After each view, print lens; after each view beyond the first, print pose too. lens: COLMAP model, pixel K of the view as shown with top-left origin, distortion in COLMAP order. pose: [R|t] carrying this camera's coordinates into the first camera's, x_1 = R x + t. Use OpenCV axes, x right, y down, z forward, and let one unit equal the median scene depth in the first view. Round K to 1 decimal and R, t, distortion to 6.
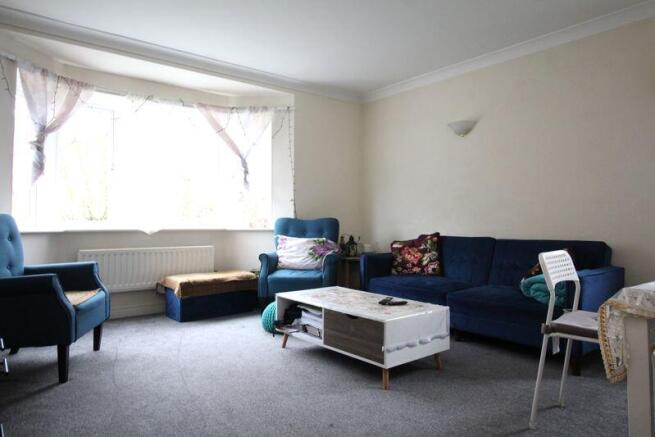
lens RADIAL K [[433.4, 0, 328.1], [0, 433.4, 201.0], [0, 0, 1]] dist [0.004282, 0.001567]
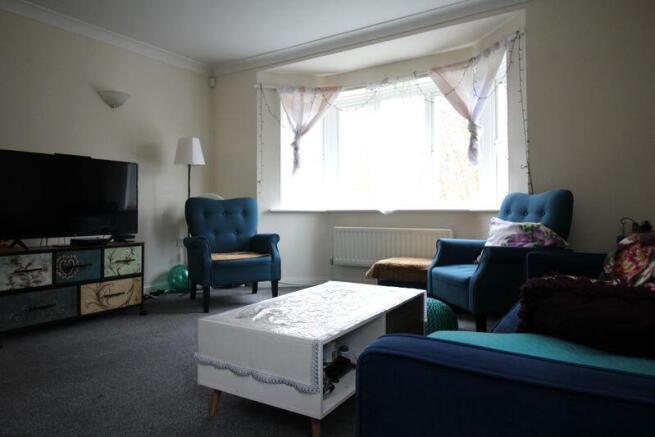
lens RADIAL K [[433.4, 0, 328.1], [0, 433.4, 201.0], [0, 0, 1]] dist [0.004282, 0.001567]
pose [[0.322116, -0.025198, -0.946365, 0.511032], [0.048969, 0.998751, -0.009925, 0.048213], [0.945433, -0.043146, 0.322948, 0.541668]]
